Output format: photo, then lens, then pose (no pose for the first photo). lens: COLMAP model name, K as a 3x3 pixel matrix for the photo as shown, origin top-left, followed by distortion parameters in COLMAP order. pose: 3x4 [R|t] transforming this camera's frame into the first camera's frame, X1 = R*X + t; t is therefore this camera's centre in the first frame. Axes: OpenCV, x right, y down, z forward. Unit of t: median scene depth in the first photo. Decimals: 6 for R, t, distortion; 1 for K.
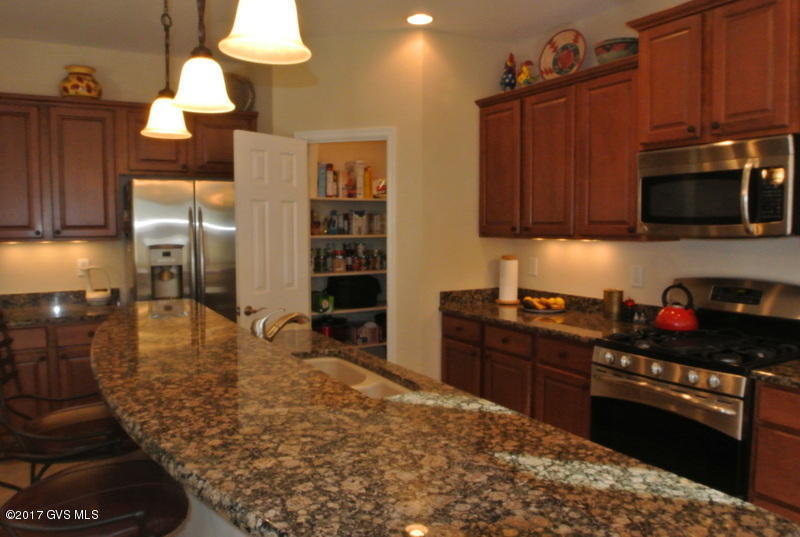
lens RADIAL K [[600.7, 0, 400.0], [0, 600.7, 268.5], [0, 0, 1]] dist [-0.067004, 0.000239]
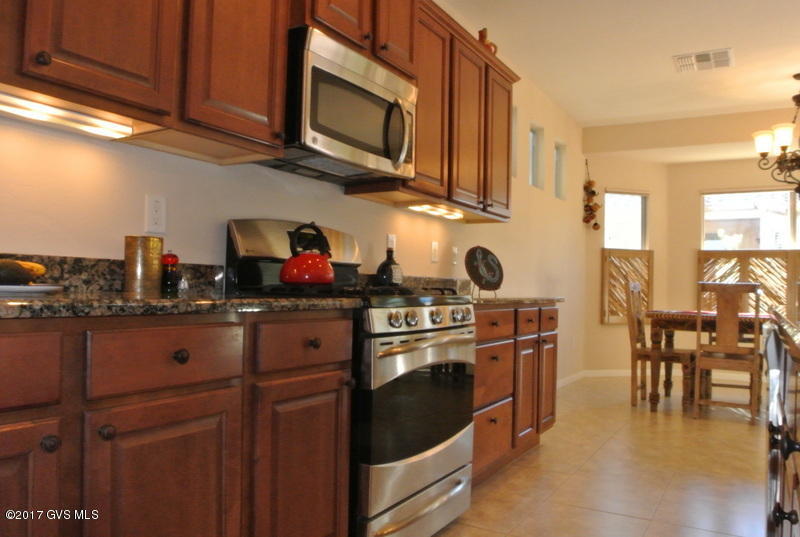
lens RADIAL K [[600.7, 0, 400.0], [0, 600.7, 268.5], [0, 0, 1]] dist [-0.067004, 0.000239]
pose [[-0.471419, 0.019156, 0.881701, -0.197282], [0.042387, 0.999101, 0.000956, 0.071628], [-0.880890, 0.037823, -0.471807, 1.034532]]
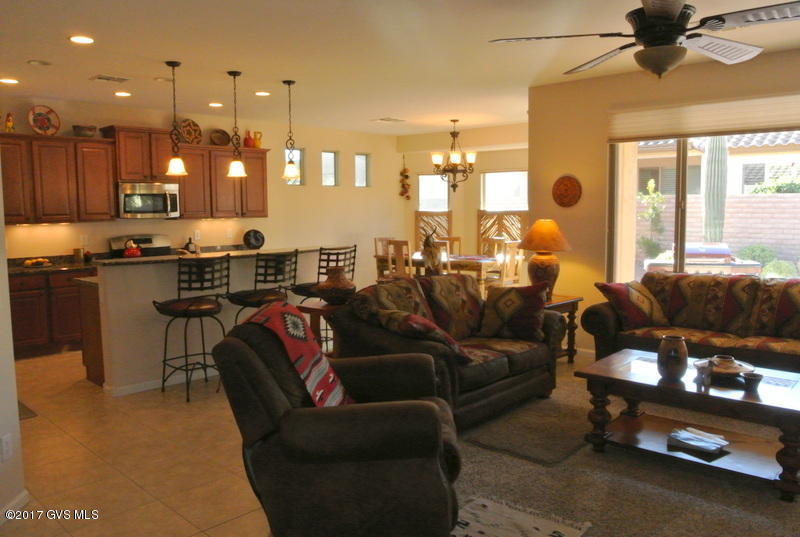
lens RADIAL K [[600.7, 0, 400.0], [0, 600.7, 268.5], [0, 0, 1]] dist [-0.067004, 0.000239]
pose [[-0.303518, -0.089694, 0.948595, -1.779069], [0.078090, 0.989869, 0.118582, -0.044611], [-0.949620, 0.110068, -0.293439, 0.562684]]
